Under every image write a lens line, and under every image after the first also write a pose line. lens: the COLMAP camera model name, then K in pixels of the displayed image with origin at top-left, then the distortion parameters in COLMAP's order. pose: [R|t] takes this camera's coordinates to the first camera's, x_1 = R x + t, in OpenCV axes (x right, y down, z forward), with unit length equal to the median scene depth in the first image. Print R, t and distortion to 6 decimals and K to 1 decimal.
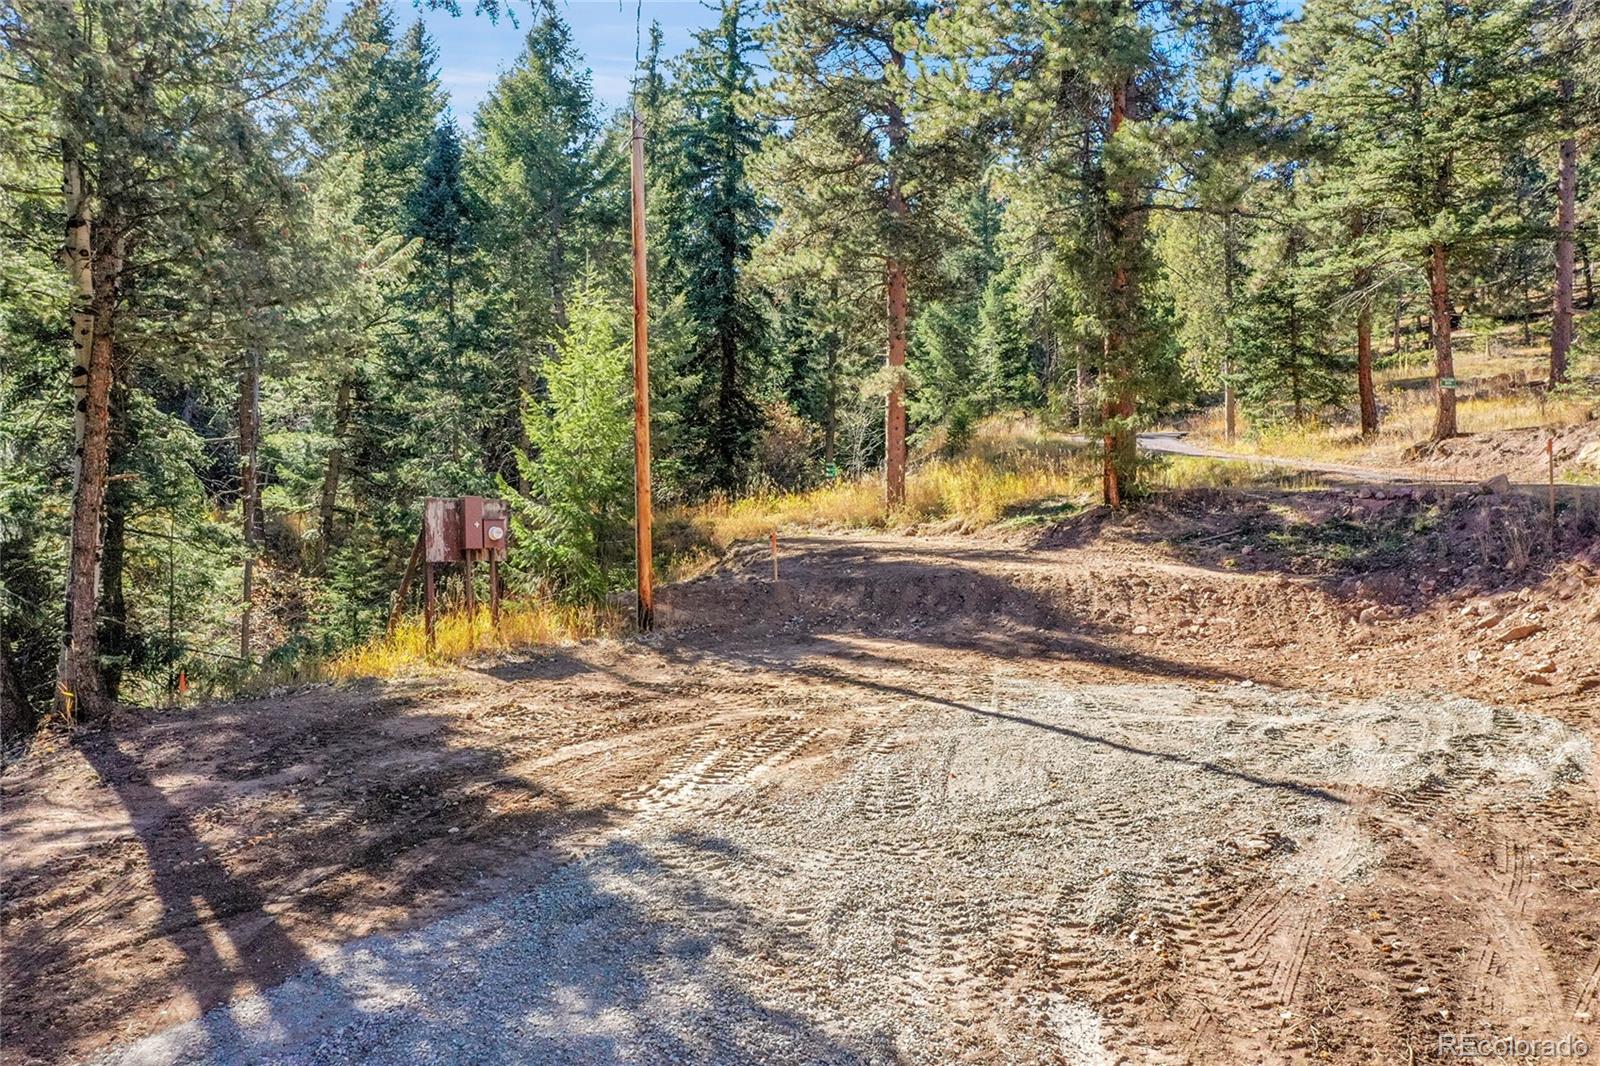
lens RADIAL K [[1306.8, 0, 802.7], [0, 1306.8, 520.2], [0, 0, 1]] dist [0.005096, 0.006390]
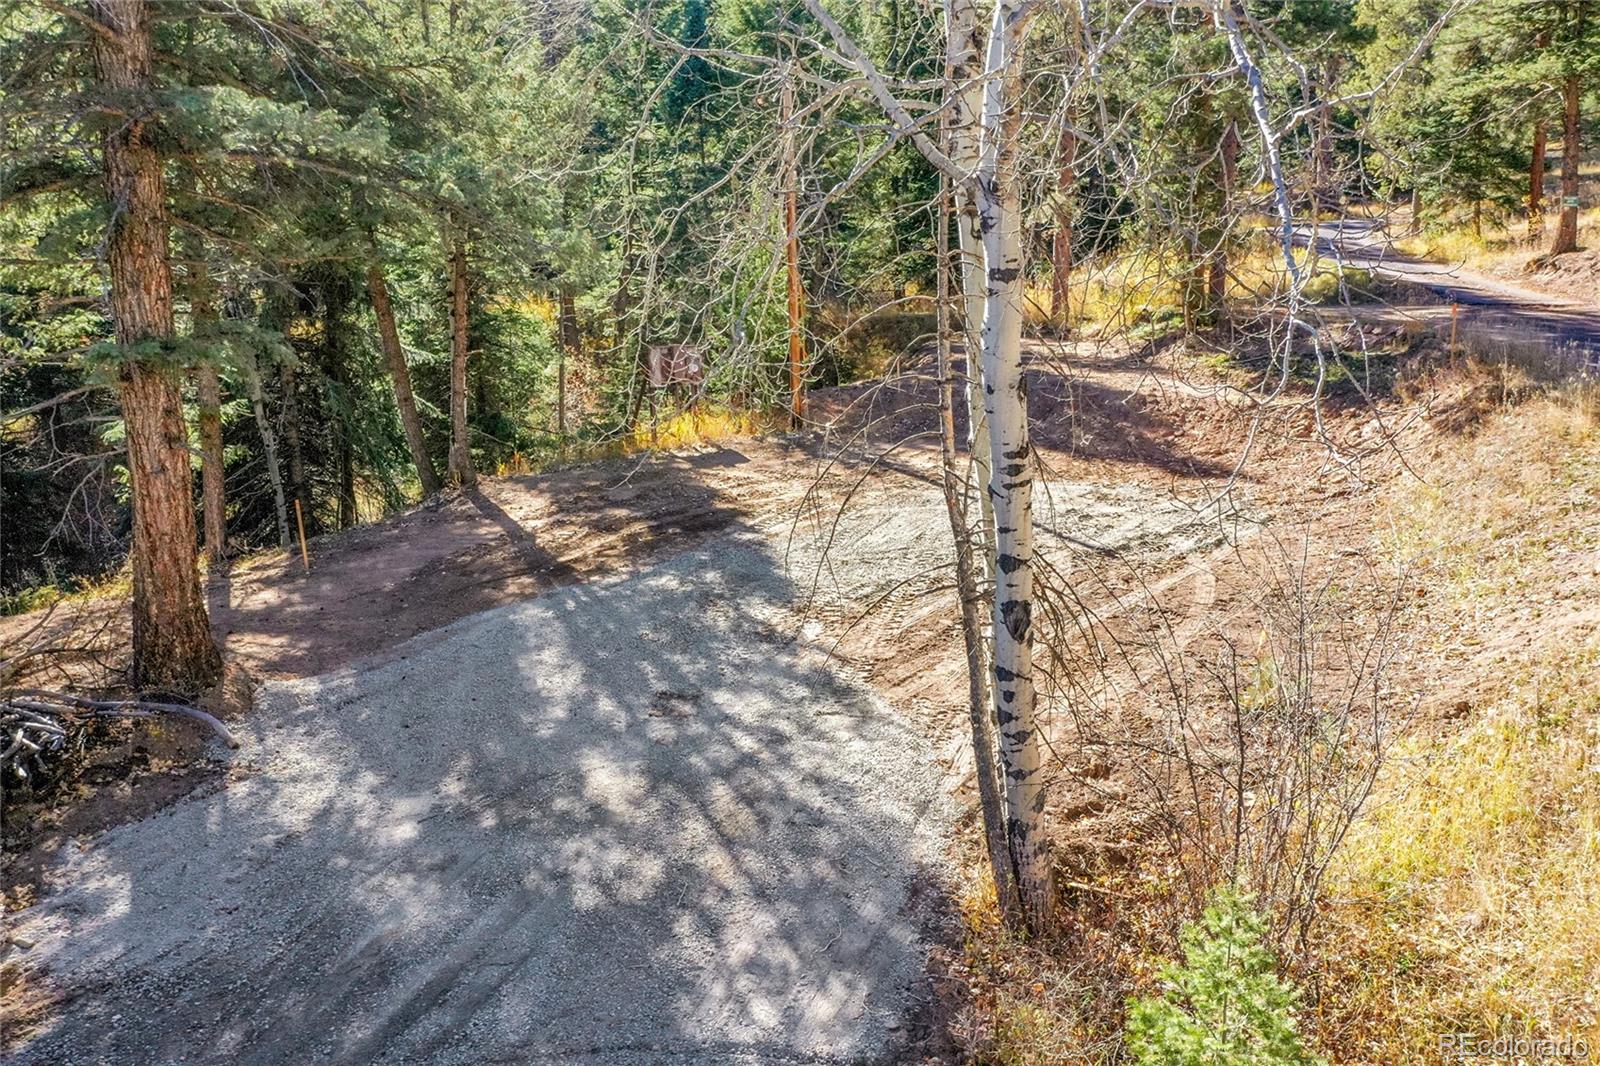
lens RADIAL K [[1306.8, 0, 799.9], [0, 1306.8, 540.1], [0, 0, 1]] dist [0.005096, 0.006390]
pose [[0.969608, 0.046342, -0.240235, 0.157353], [0.005183, 0.977787, 0.209537, -0.066086], [0.244609, -0.204414, 0.947830, -0.285018]]
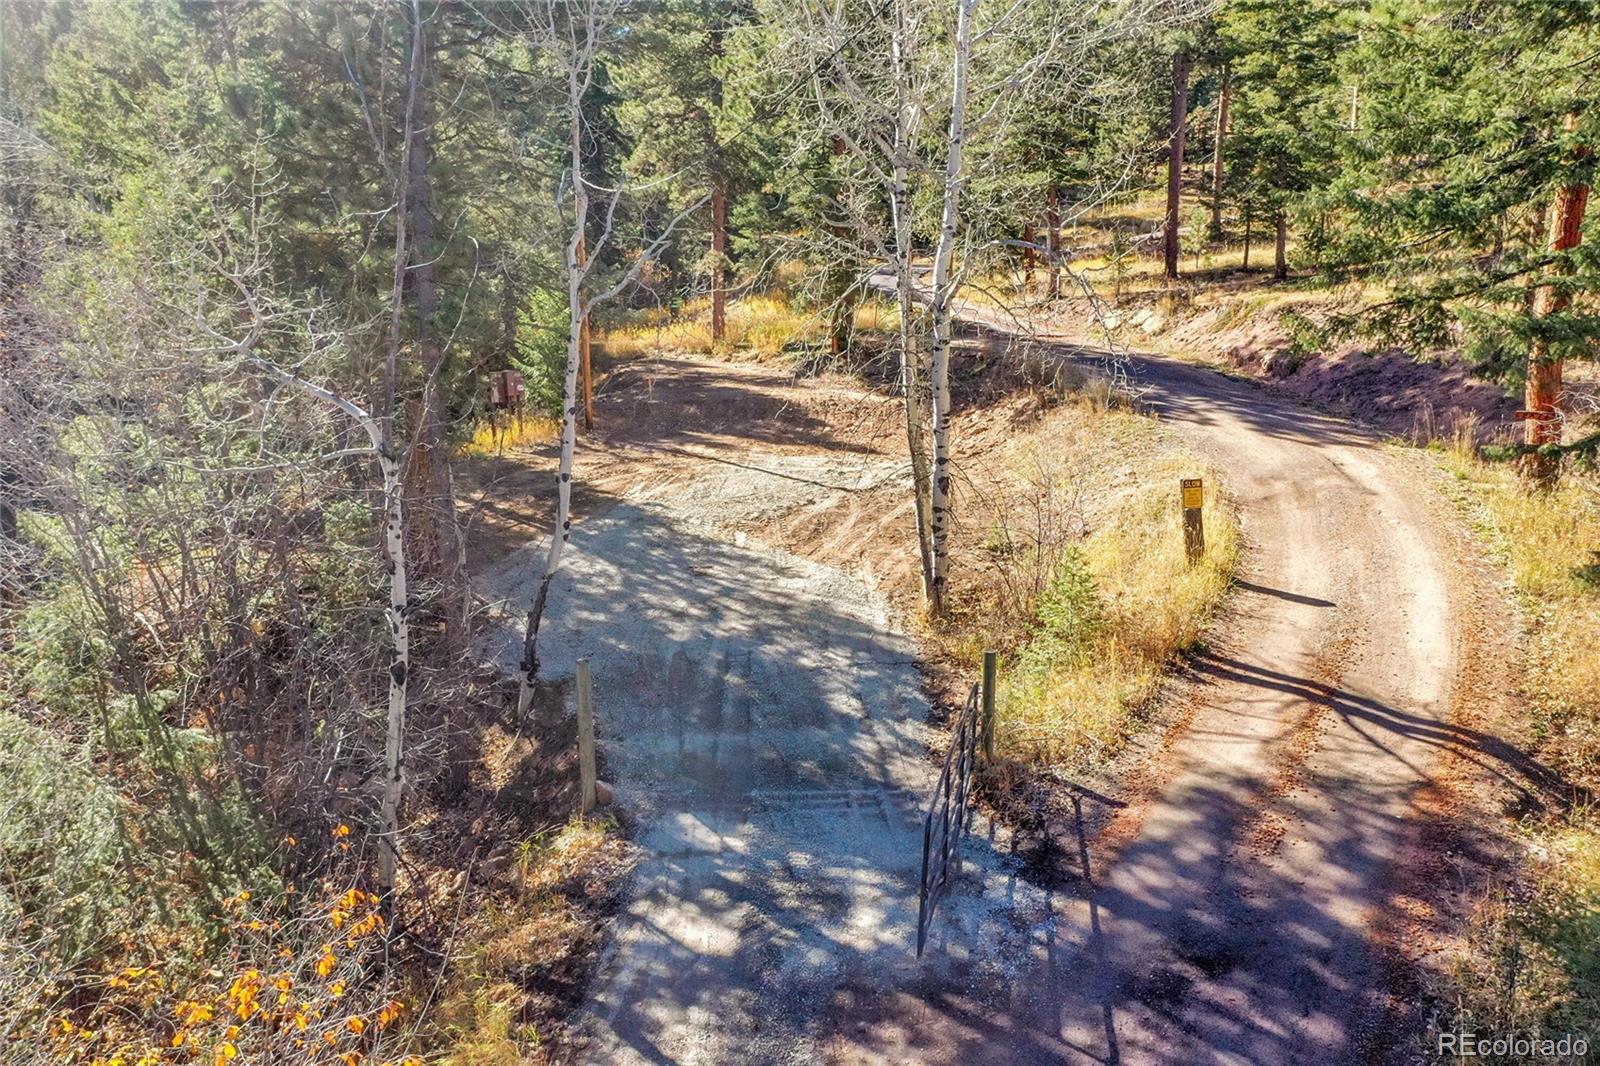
lens RADIAL K [[1306.8, 0, 800.5], [0, 1306.8, 531.4], [0, 0, 1]] dist [0.005096, 0.006390]
pose [[0.992917, -0.019802, 0.117149, -0.022447], [-0.002712, 0.981978, 0.188975, -0.094502], [-0.118780, -0.187955, 0.974969, -0.673688]]
